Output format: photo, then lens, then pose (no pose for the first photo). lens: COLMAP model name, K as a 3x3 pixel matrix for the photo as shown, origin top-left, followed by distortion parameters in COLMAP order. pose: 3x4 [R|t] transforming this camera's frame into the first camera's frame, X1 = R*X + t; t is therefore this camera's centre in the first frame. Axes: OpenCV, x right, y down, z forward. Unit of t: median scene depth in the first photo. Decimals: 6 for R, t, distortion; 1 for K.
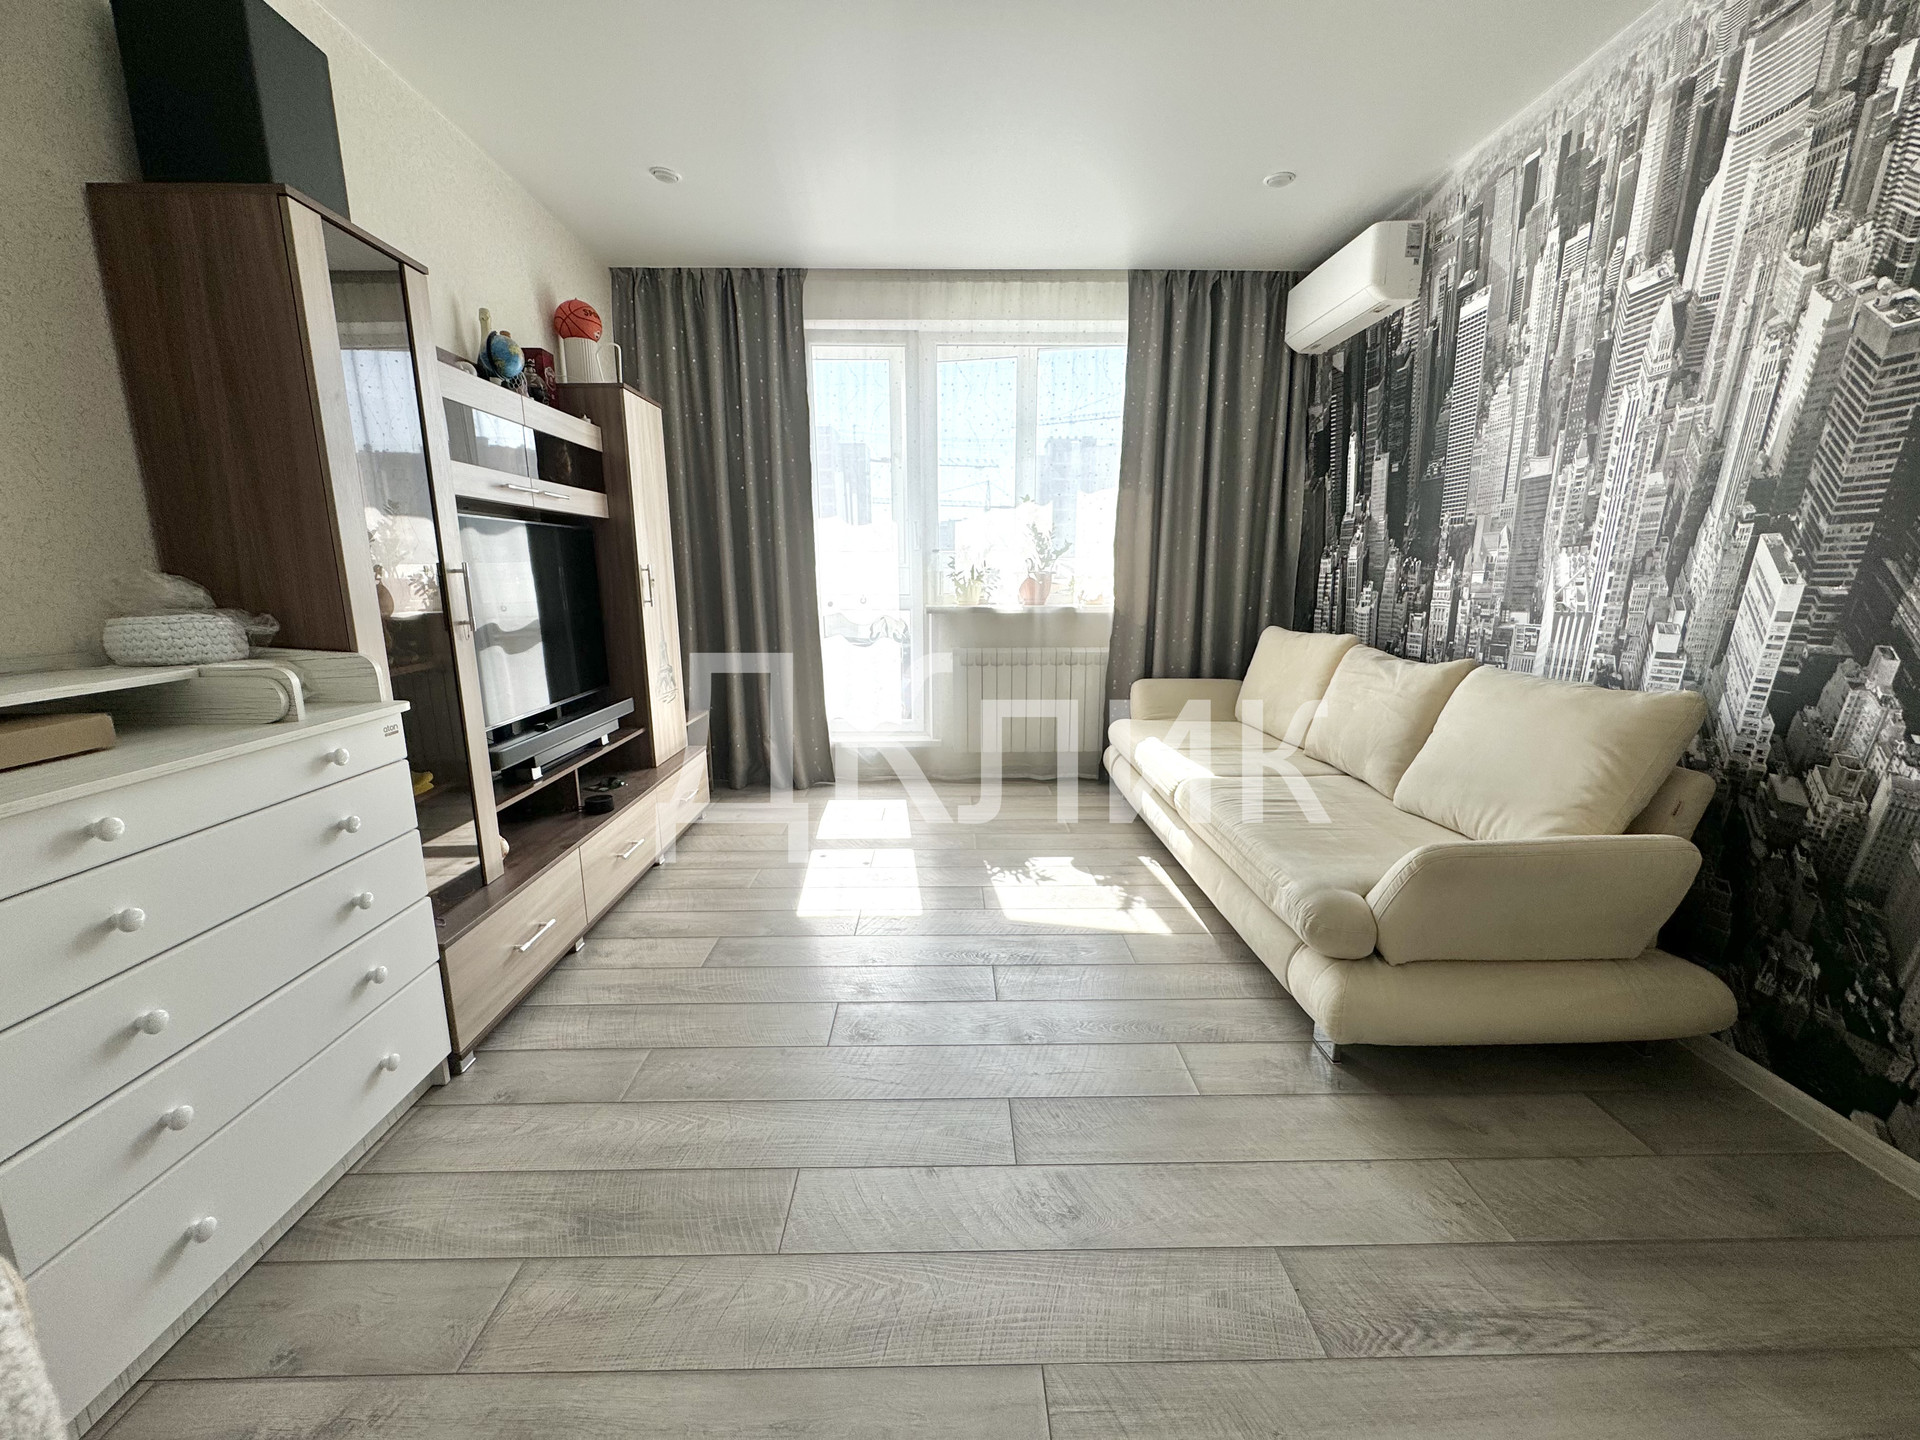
lens RADIAL K [[768.9, 0, 954.1], [0, 768.9, 717.6], [0, 0, 1]] dist [-0.002781, 0.000248]
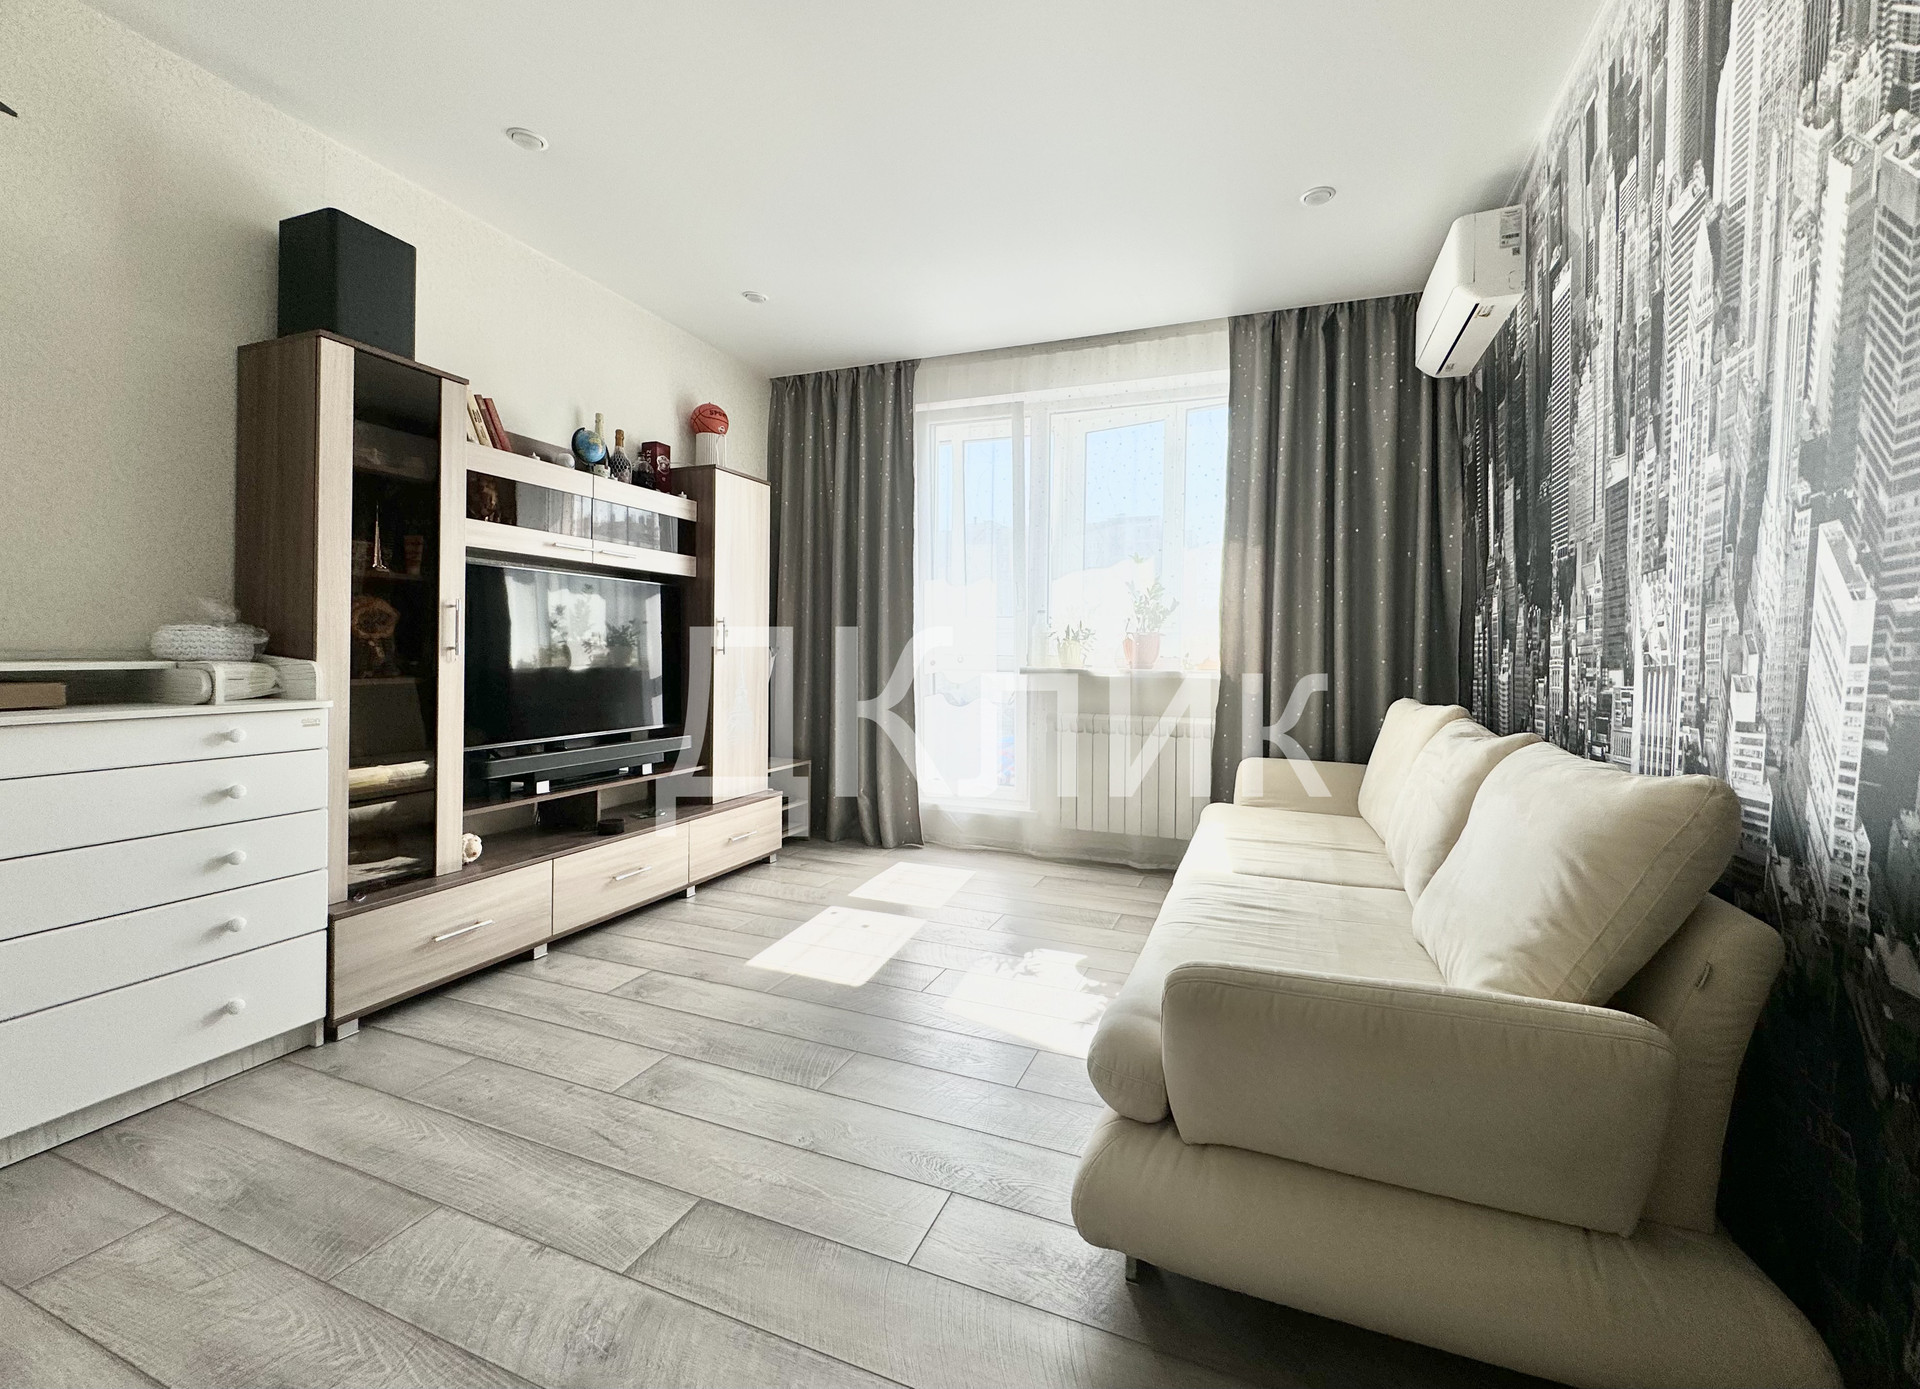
lens RADIAL K [[782.4, 0, 975.6], [0, 782.4, 647.8], [0, 0, 1]] dist [0.001059, -0.000571]
pose [[0.926671, 0.014204, -0.375605, 0.475775], [-0.087597, 0.979932, -0.179055, 0.020340], [0.365524, 0.198826, 0.909319, 0.145504]]
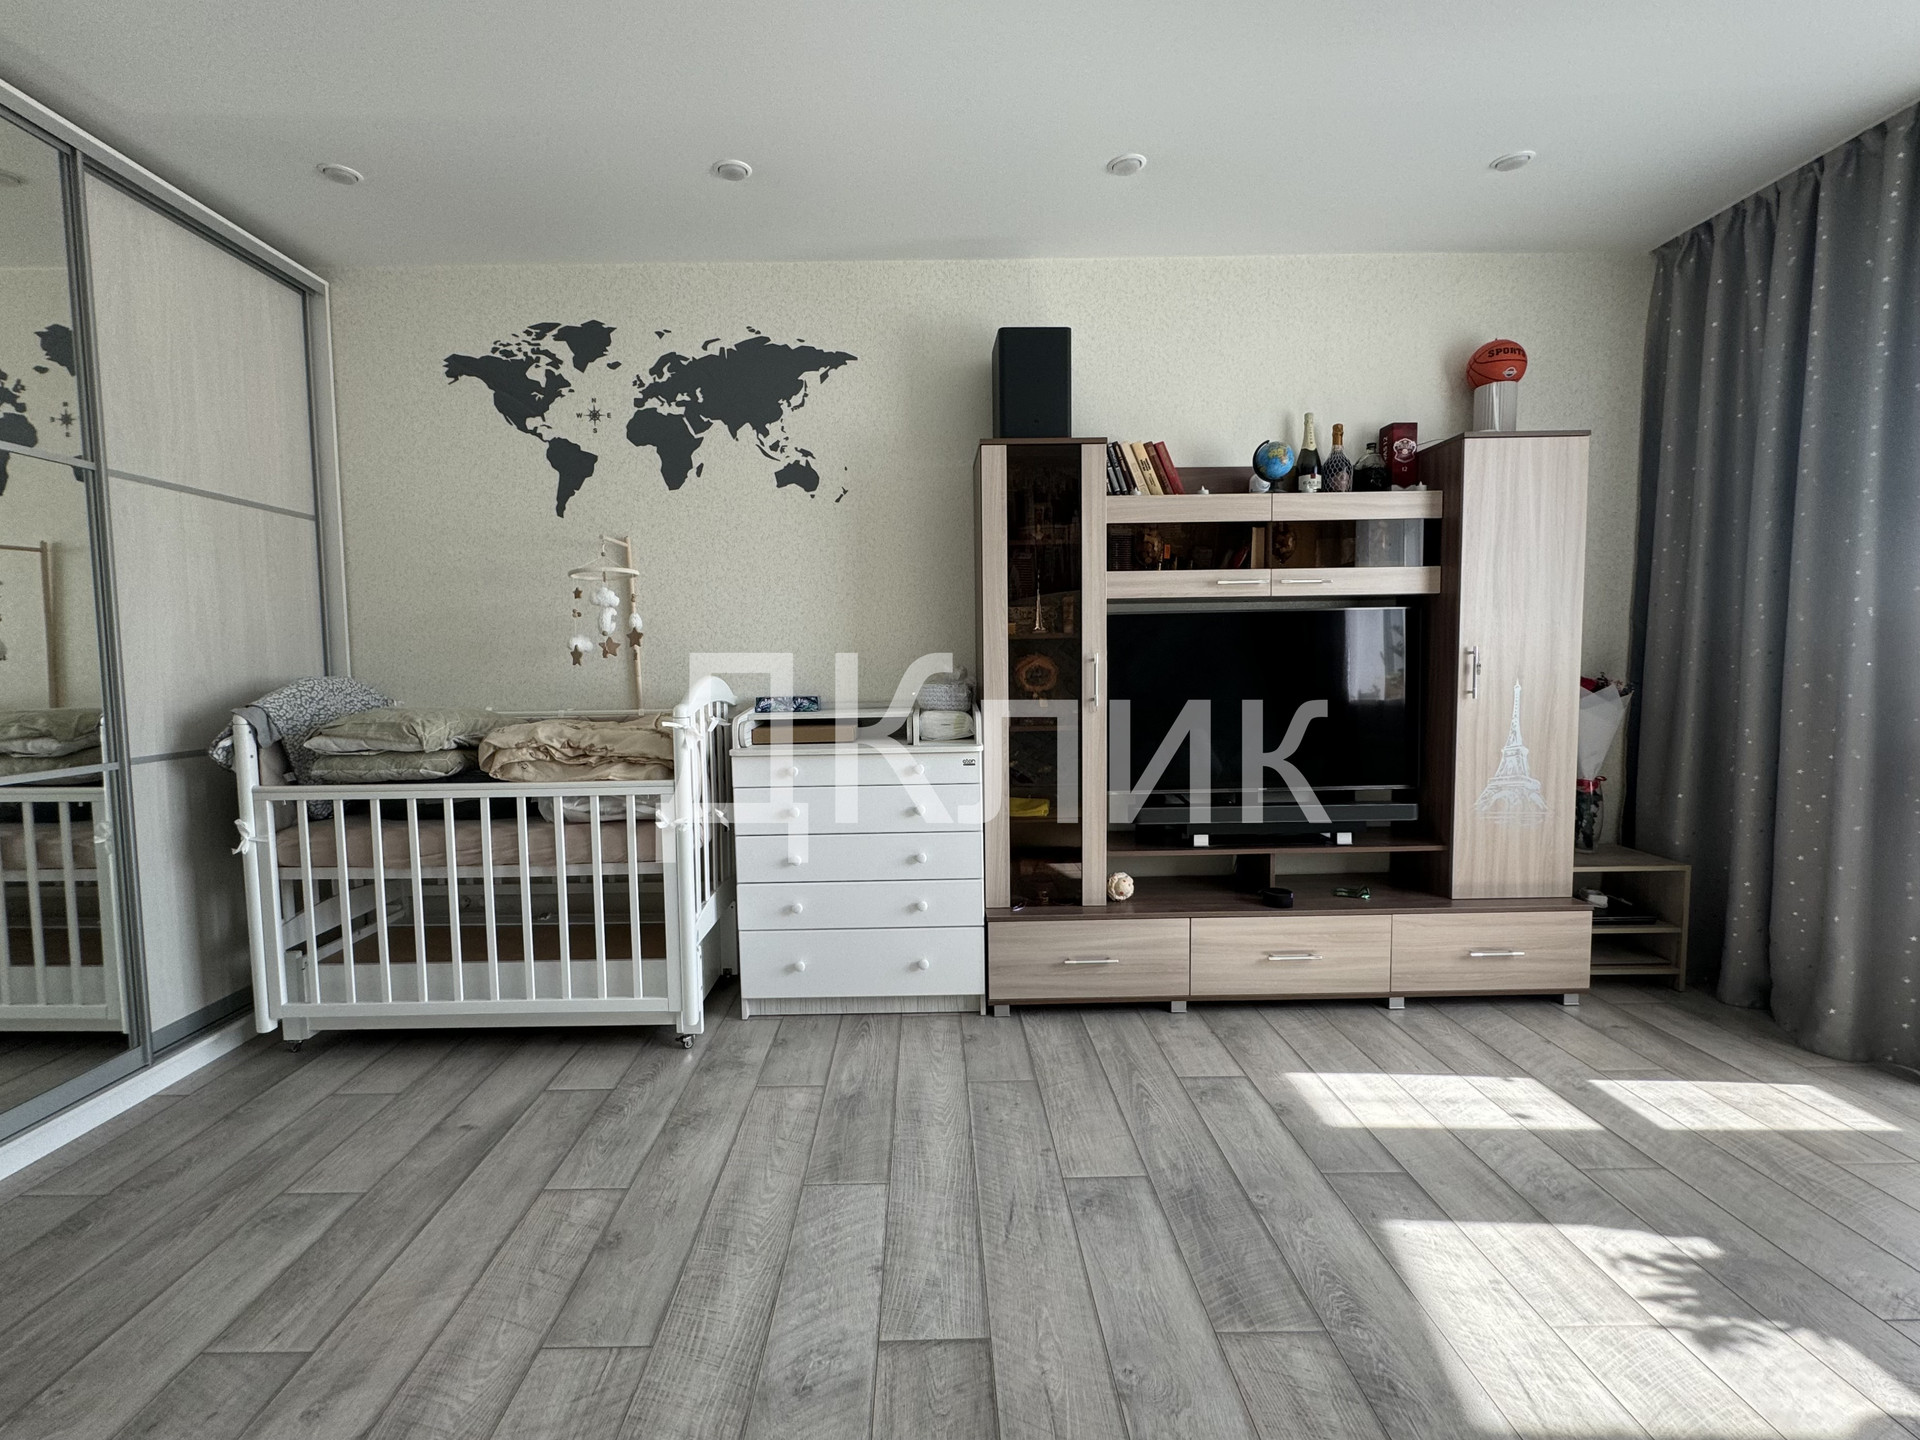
lens RADIAL K [[825.9, 0, 930.3], [0, 825.9, 720.4], [0, 0, 1]] dist [-0.006846, 0.001464]
pose [[-0.010586, 0.082077, -0.996570, 0.606588], [-0.173650, 0.981332, 0.082667, -0.125801], [0.984751, 0.173929, 0.003864, 0.590992]]
